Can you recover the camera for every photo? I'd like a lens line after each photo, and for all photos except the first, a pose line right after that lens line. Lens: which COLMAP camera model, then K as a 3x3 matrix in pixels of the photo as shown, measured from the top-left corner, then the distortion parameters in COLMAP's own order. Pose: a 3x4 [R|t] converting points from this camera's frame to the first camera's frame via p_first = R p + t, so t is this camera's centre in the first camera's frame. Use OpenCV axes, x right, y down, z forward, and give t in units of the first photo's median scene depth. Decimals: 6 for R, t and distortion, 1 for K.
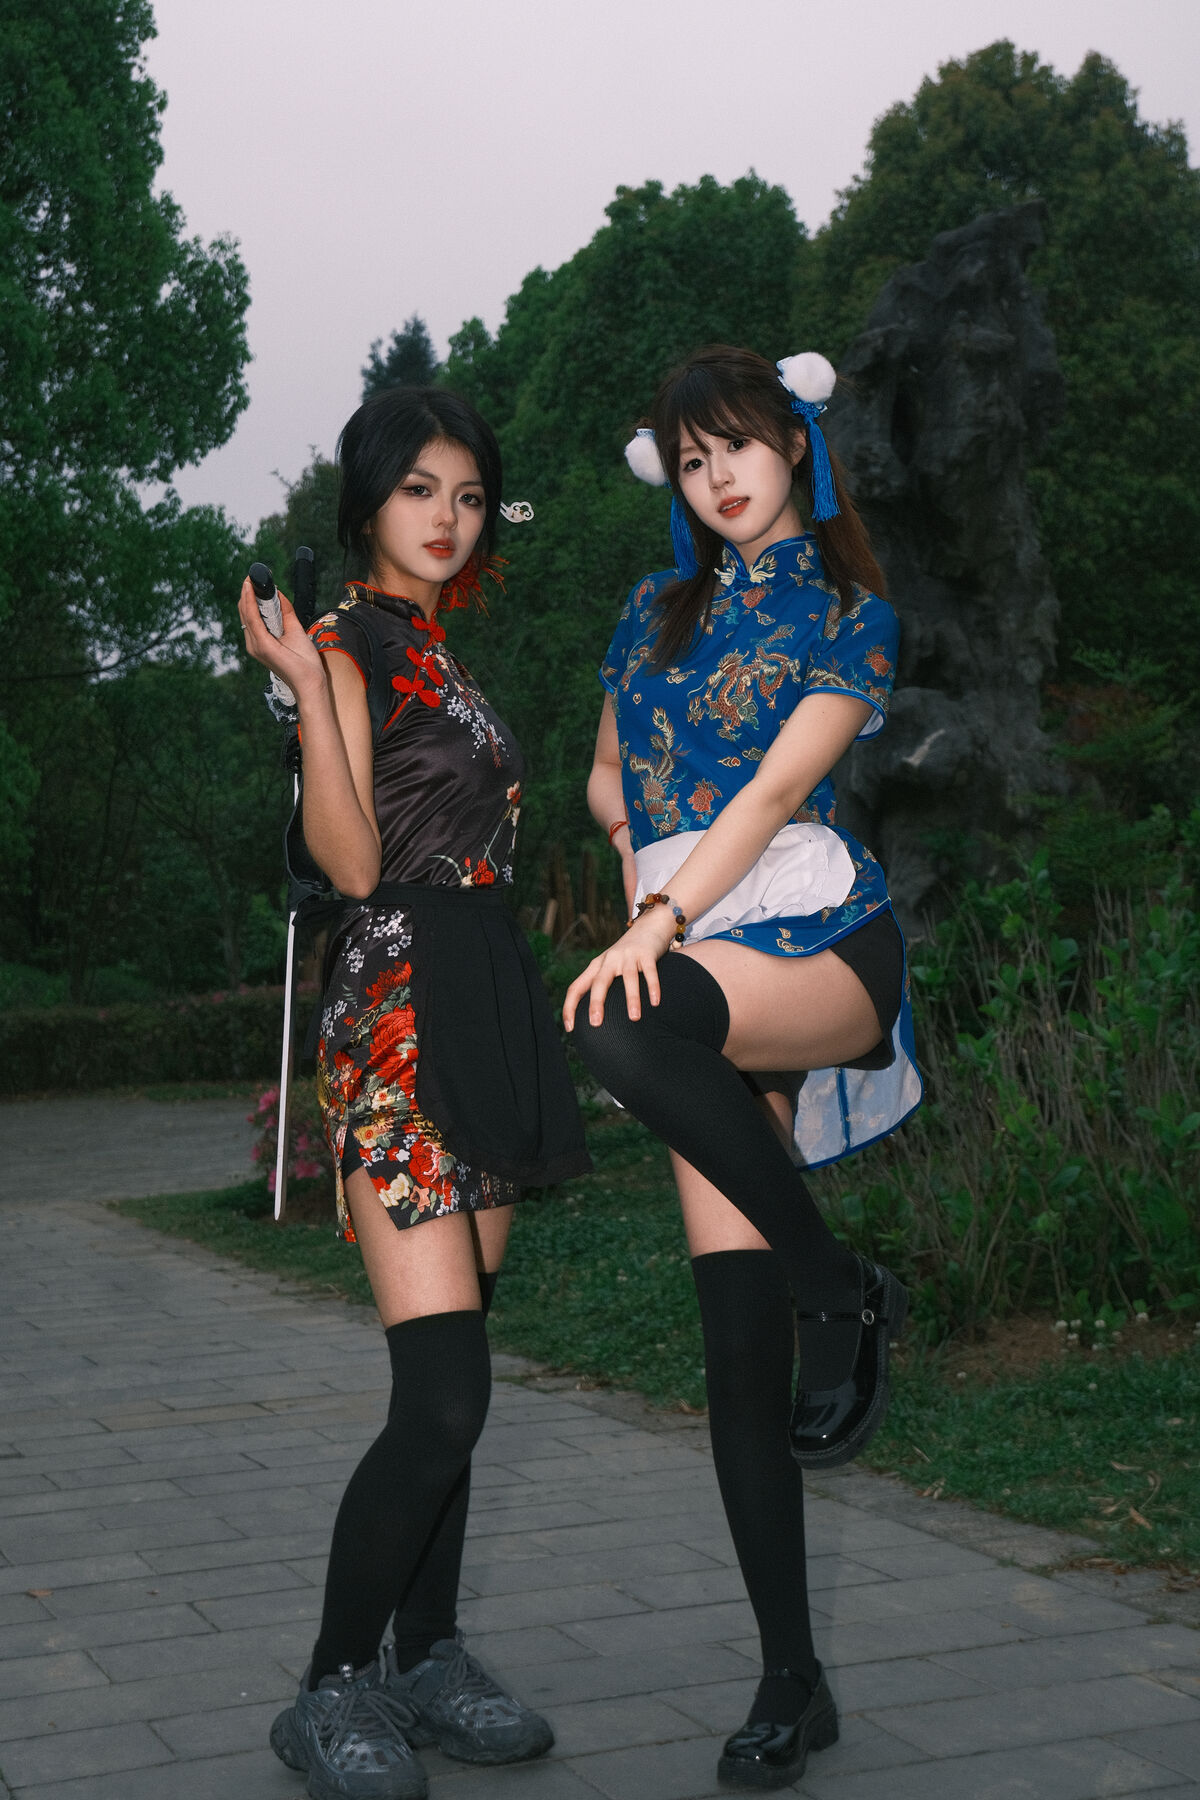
lens RADIAL K [[2544.5, 0, 560.2], [0, 2544.5, 949.7], [0, 0, 1]] dist [-0.065469, 0.000000]
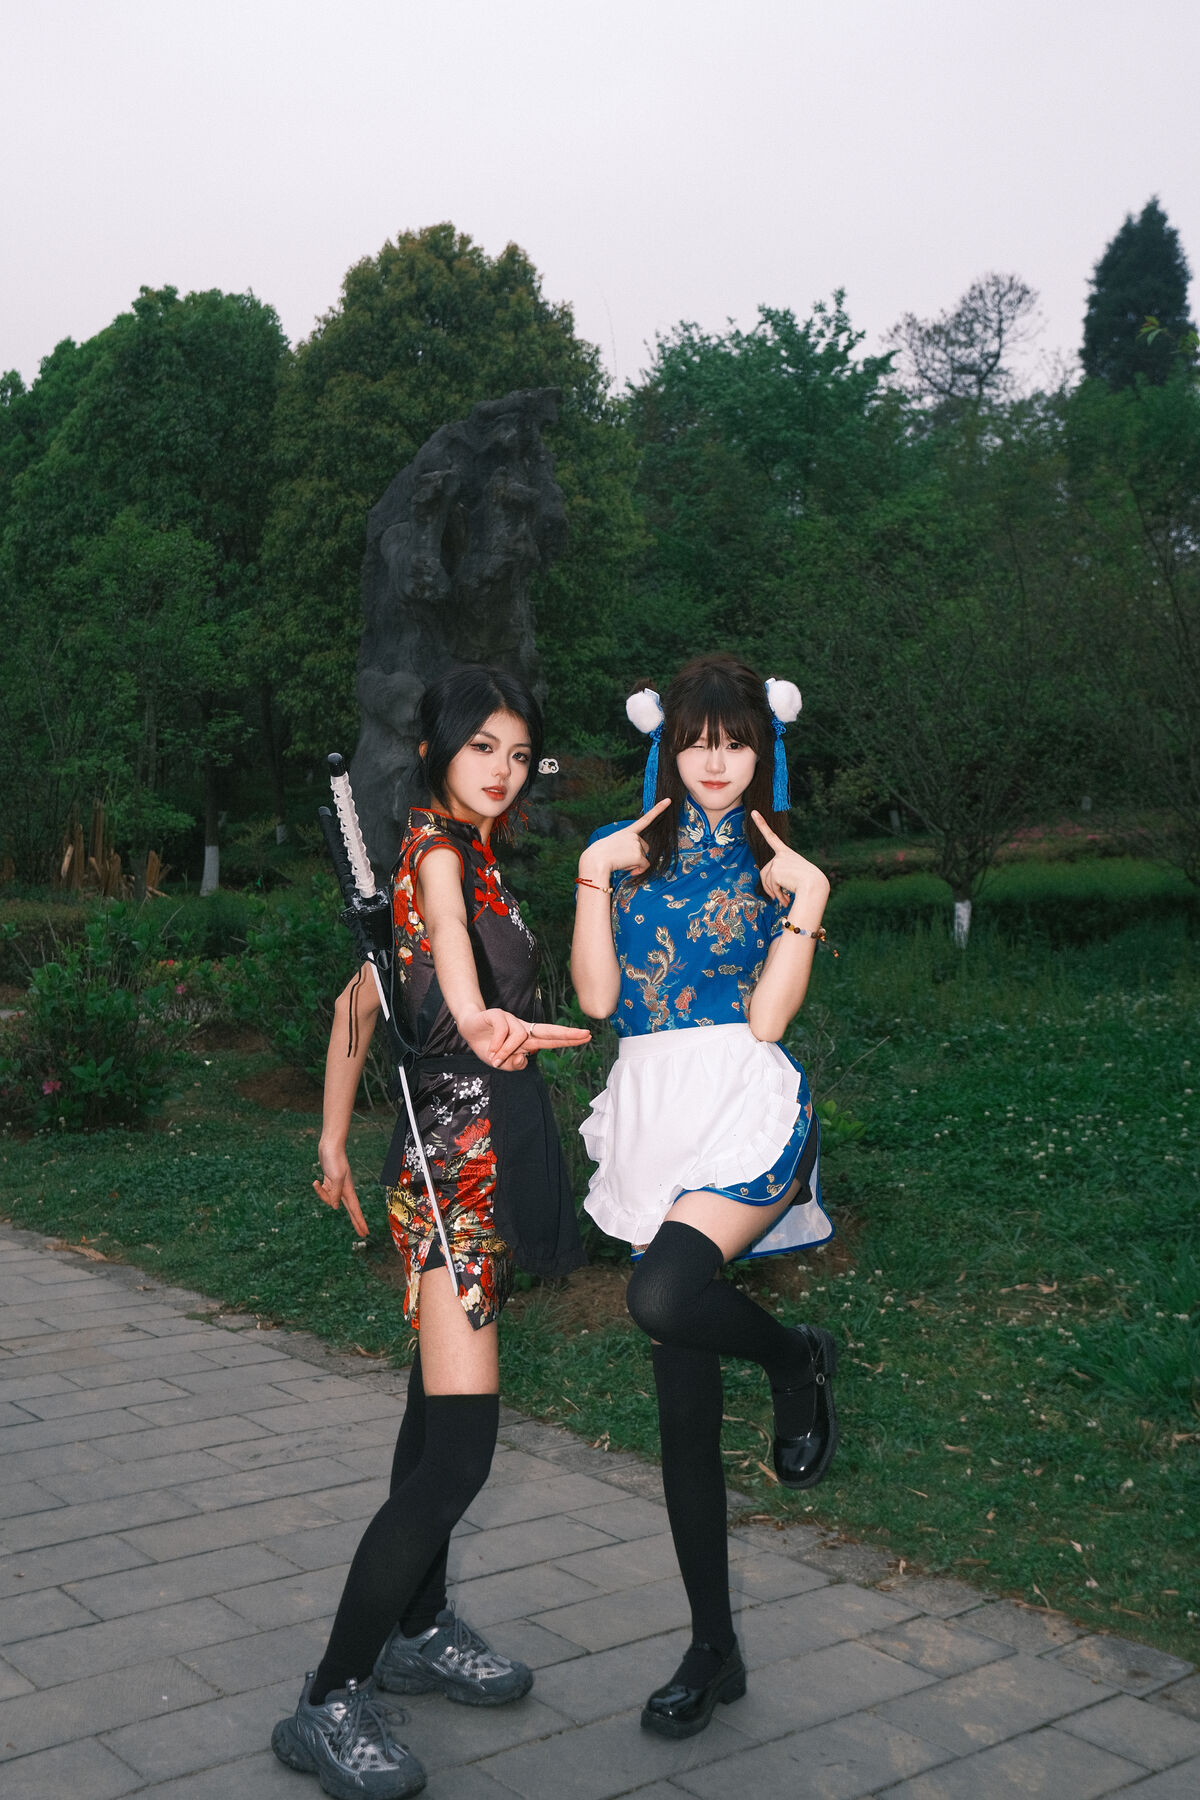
lens RADIAL K [[1877.5, 0, 604.3], [0, 1877.5, 895.6], [0, 0, 1]] dist [-0.009005, 0.000000]
pose [[0.950307, 0.061650, 0.305147, -0.076227], [-0.066049, 0.997808, 0.004104, -0.034270], [-0.304226, -0.024055, 0.952296, 0.036810]]
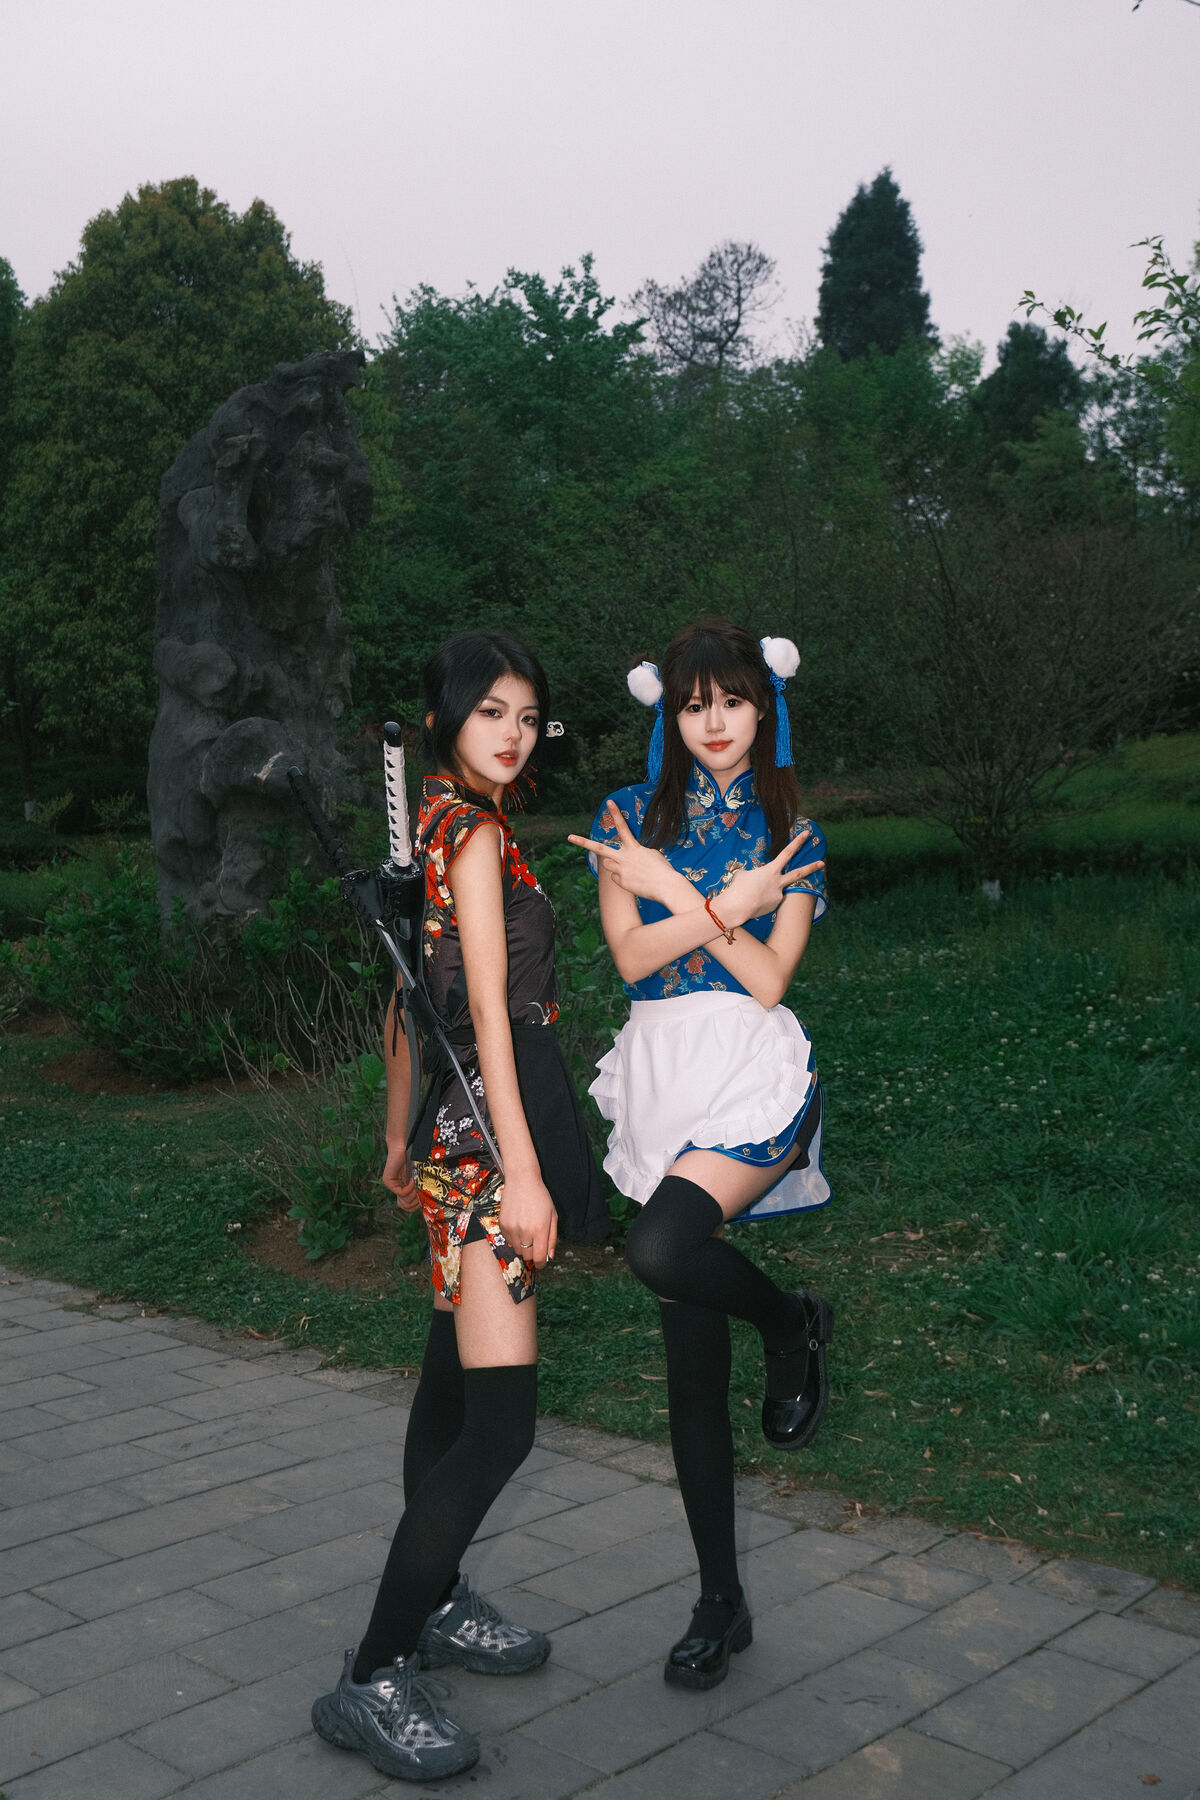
lens RADIAL K [[1877.5, 0, 605.7], [0, 1877.5, 913.3], [0, 0, 1]] dist [-0.009005, 0.000000]
pose [[0.899824, 0.028039, 0.435351, -0.115374], [-0.042151, 0.998851, 0.022789, -0.031801], [-0.434212, -0.038857, 0.899972, 0.052410]]
